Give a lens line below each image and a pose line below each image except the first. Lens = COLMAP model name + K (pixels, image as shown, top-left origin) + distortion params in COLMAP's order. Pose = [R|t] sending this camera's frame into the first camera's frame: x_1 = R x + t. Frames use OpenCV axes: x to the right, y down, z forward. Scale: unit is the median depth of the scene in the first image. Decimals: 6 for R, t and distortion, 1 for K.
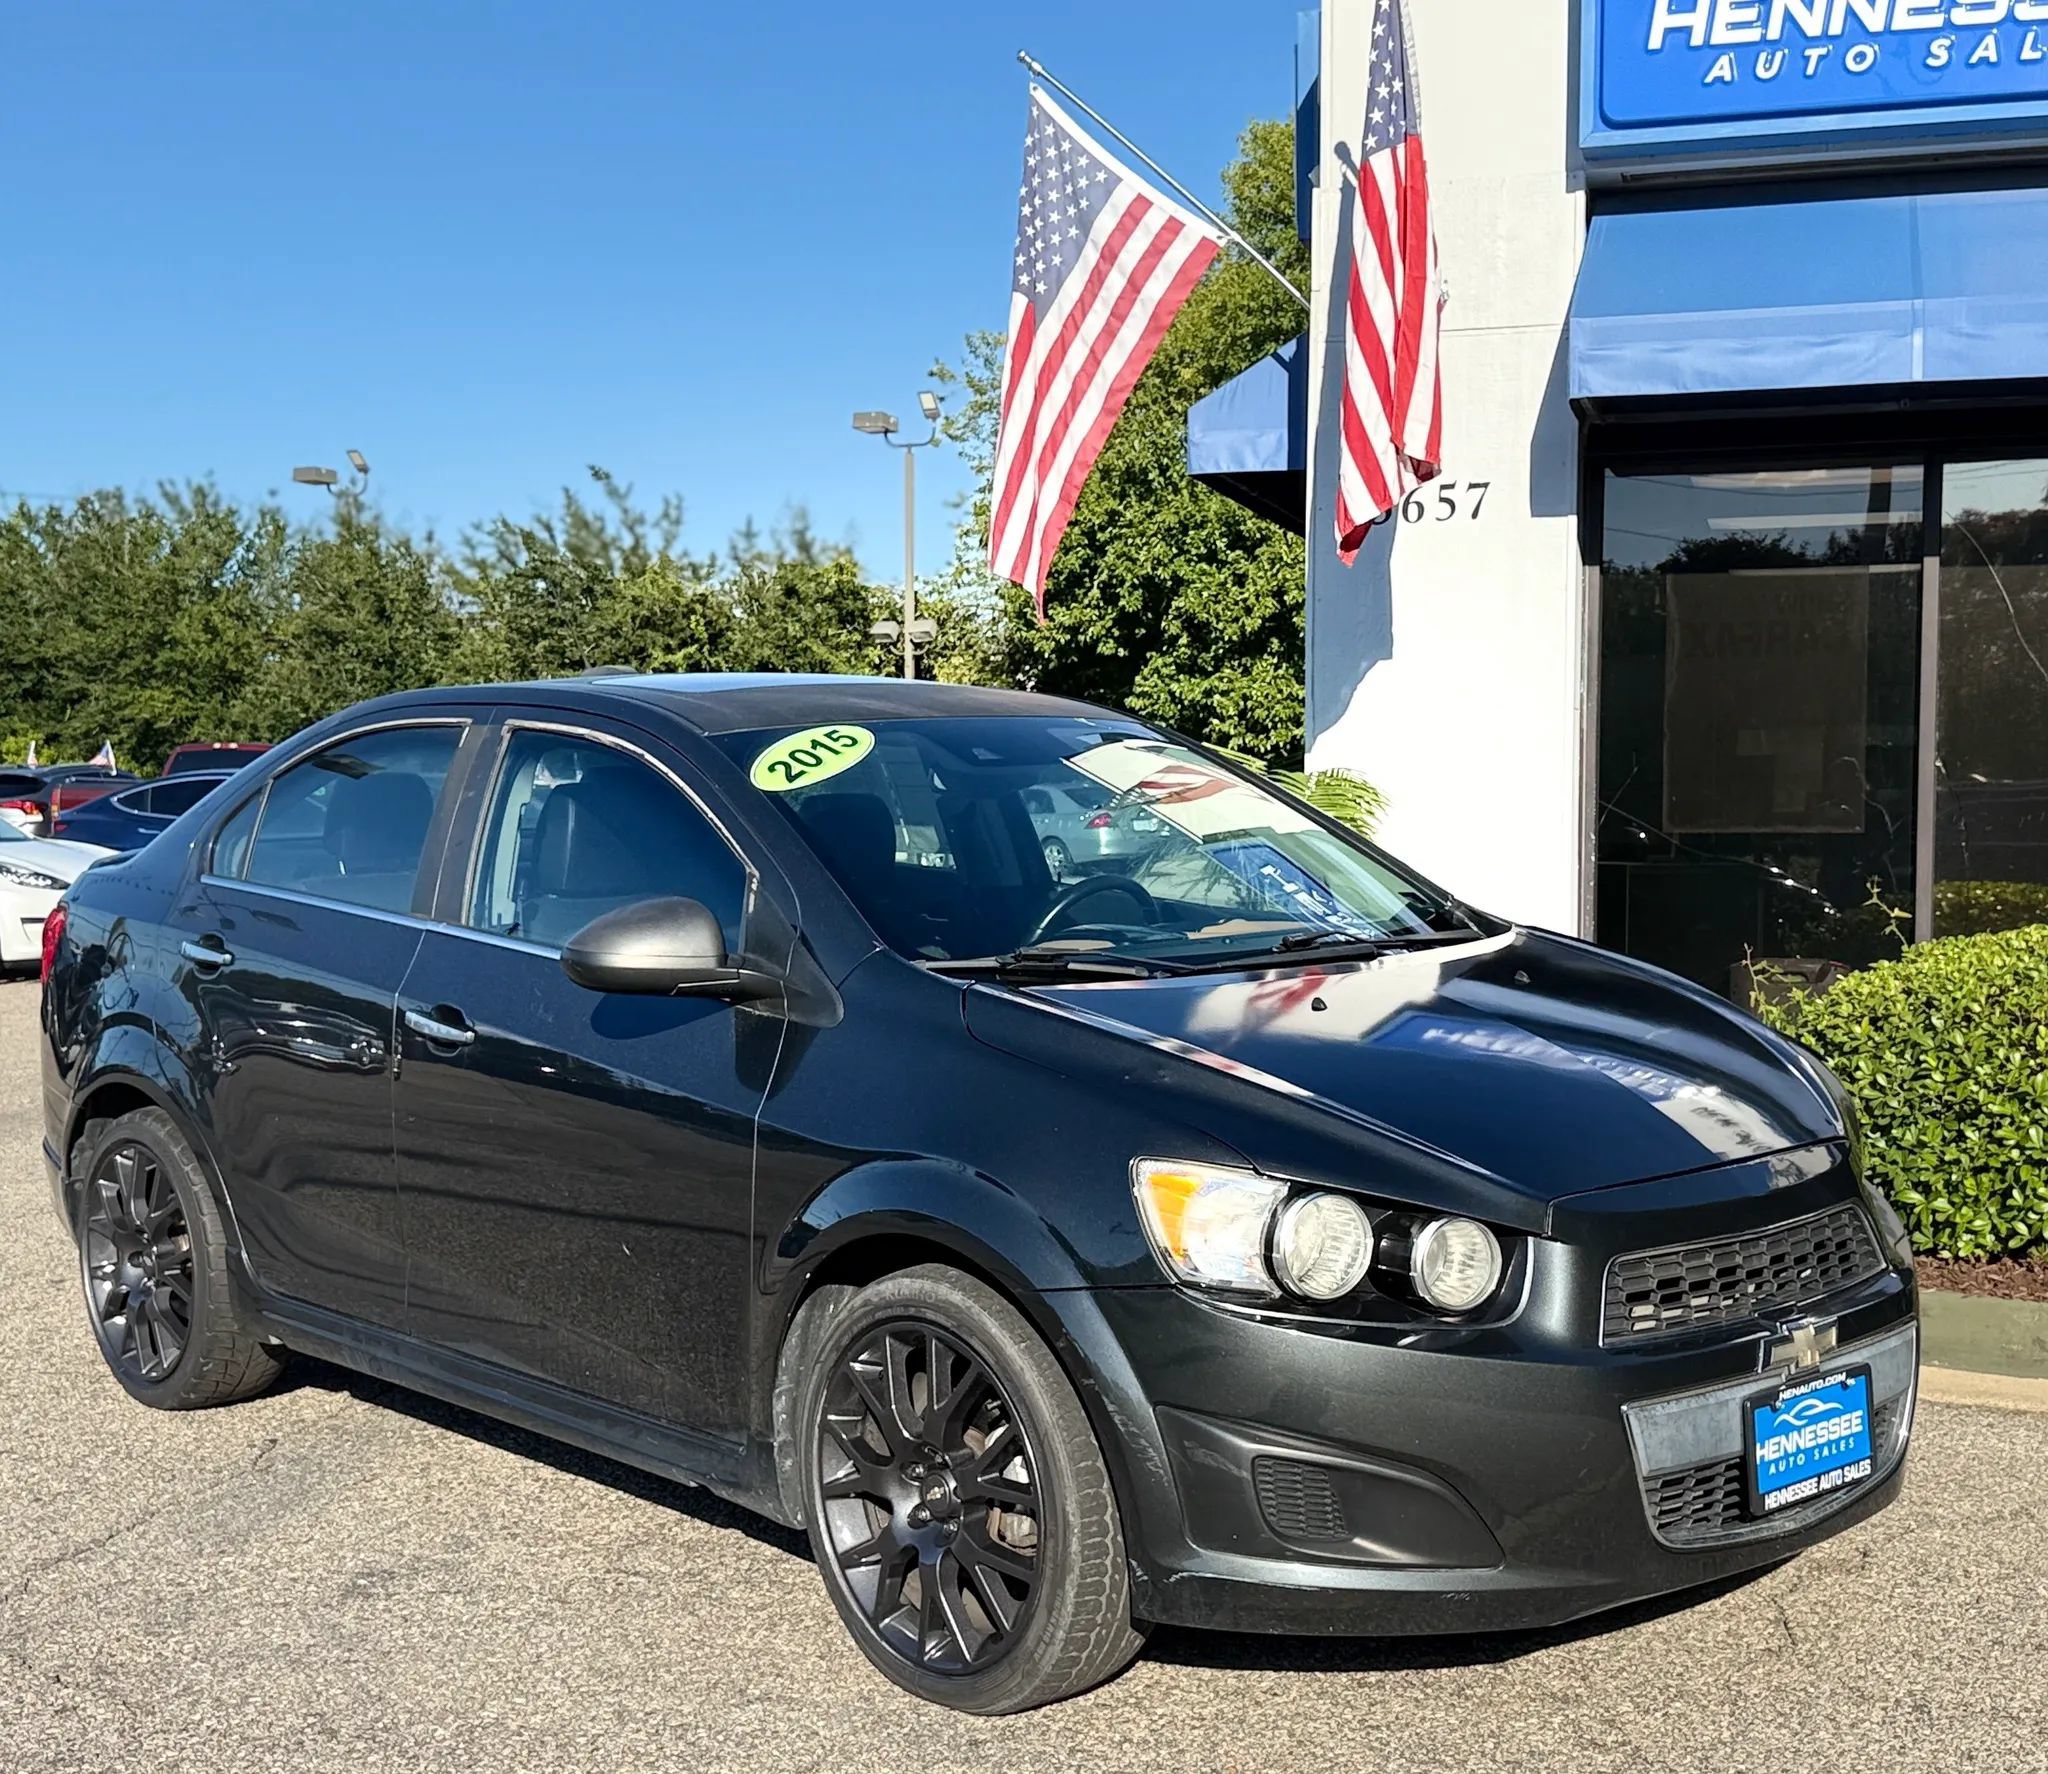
lens RADIAL K [[2707.8, 0, 1020.0], [0, 2707.8, 945.5], [0, 0, 1]] dist [0.154343, -0.093843]
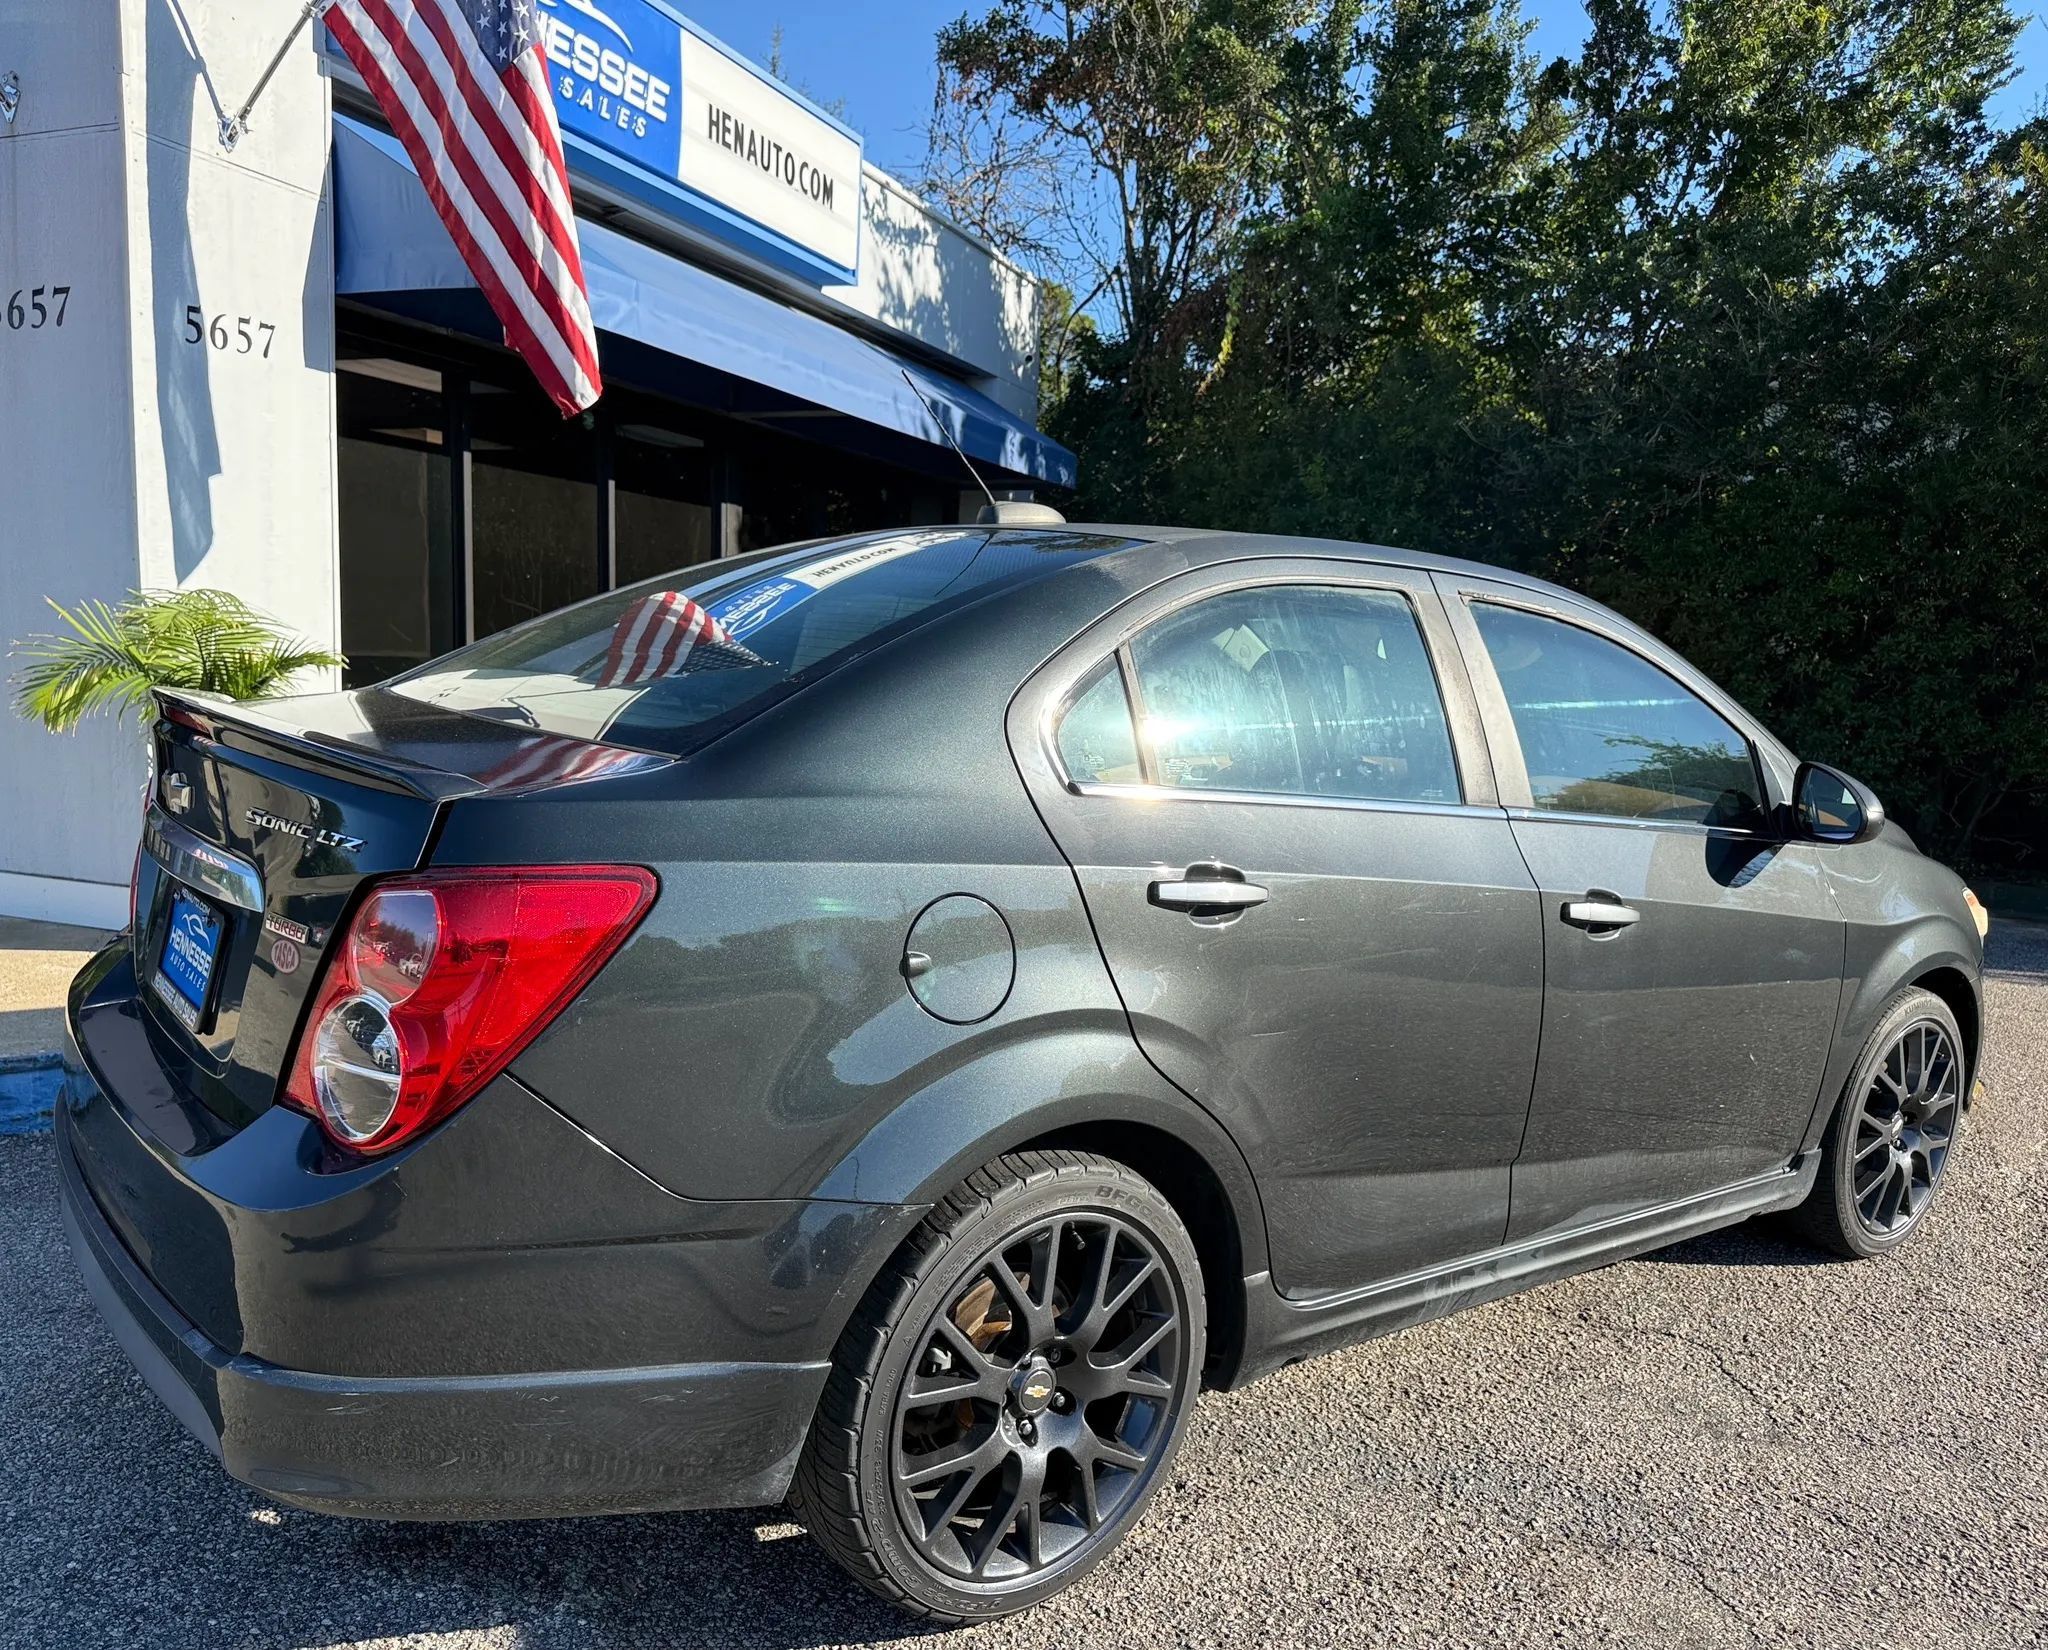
lens RADIAL K [[1633.3, 0, 979.3], [0, 1633.3, 834.8], [0, 0, 1]] dist [-0.002616, 0.003731]
pose [[0.091526, -0.109919, 0.989718, -0.106399], [0.015145, 0.993928, 0.108986, -0.009093], [-0.995687, 0.005015, 0.092635, 0.158435]]
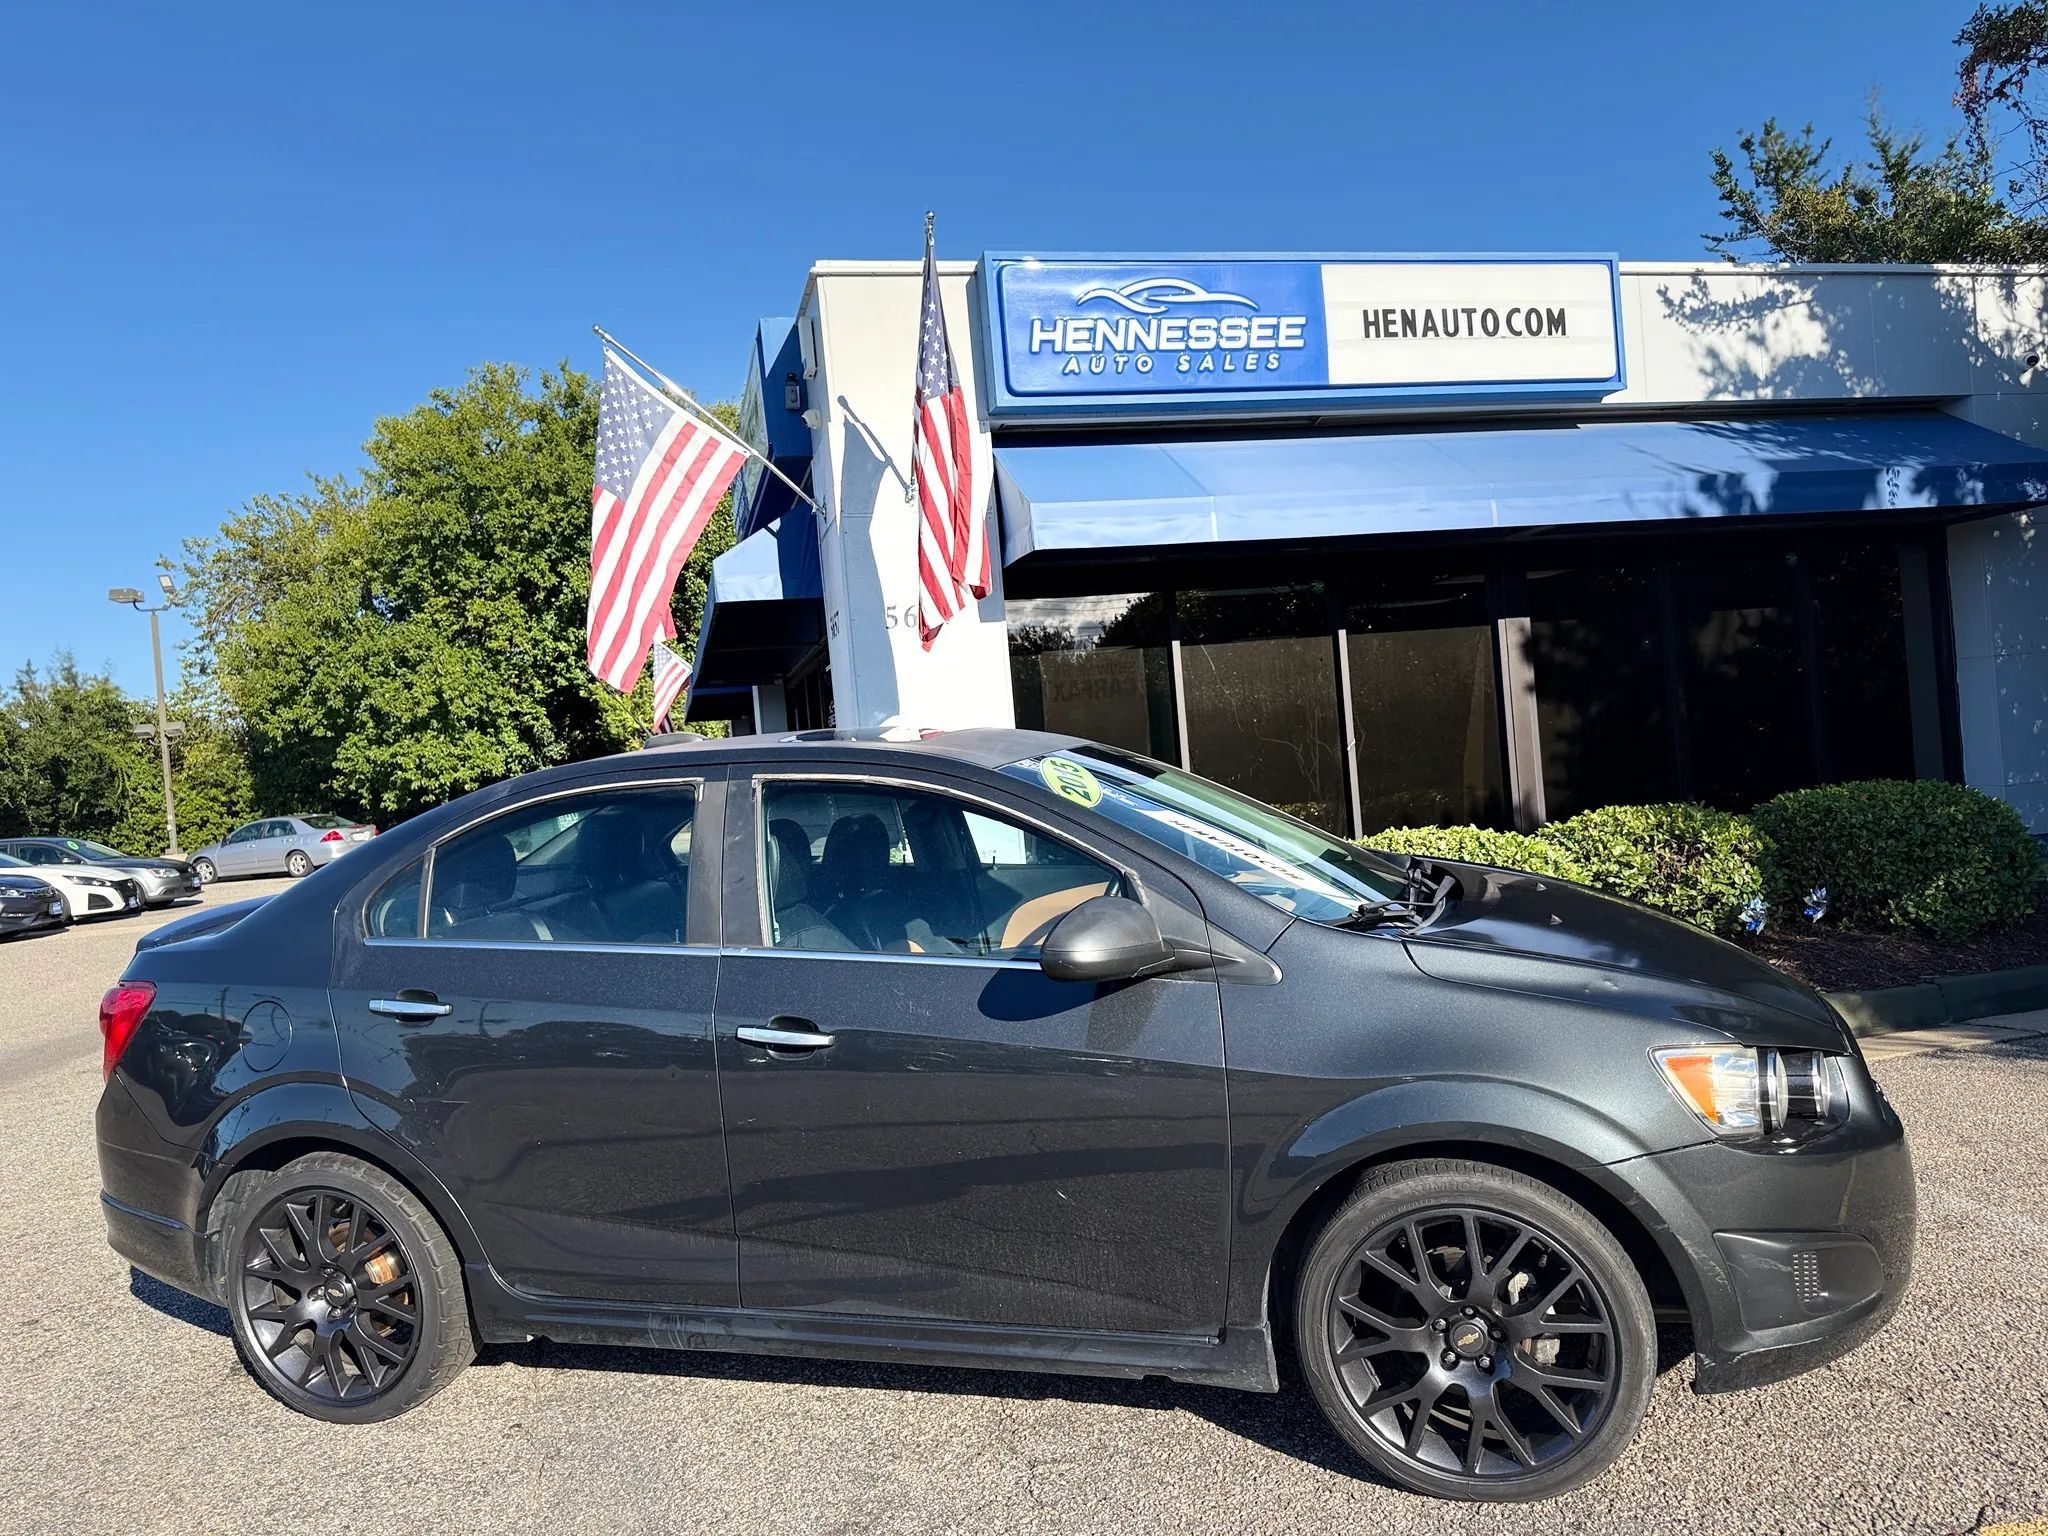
lens RADIAL K [[1477.5, 0, 1024.0], [0, 1477.5, 768.0], [0, 0, 1]] dist [0.016762, -0.022721]
pose [[0.857669, -0.073715, 0.508891, -0.059403], [0.110783, 0.992919, -0.042881, -0.006311], [-0.502127, 0.093154, 0.859762, 0.052901]]
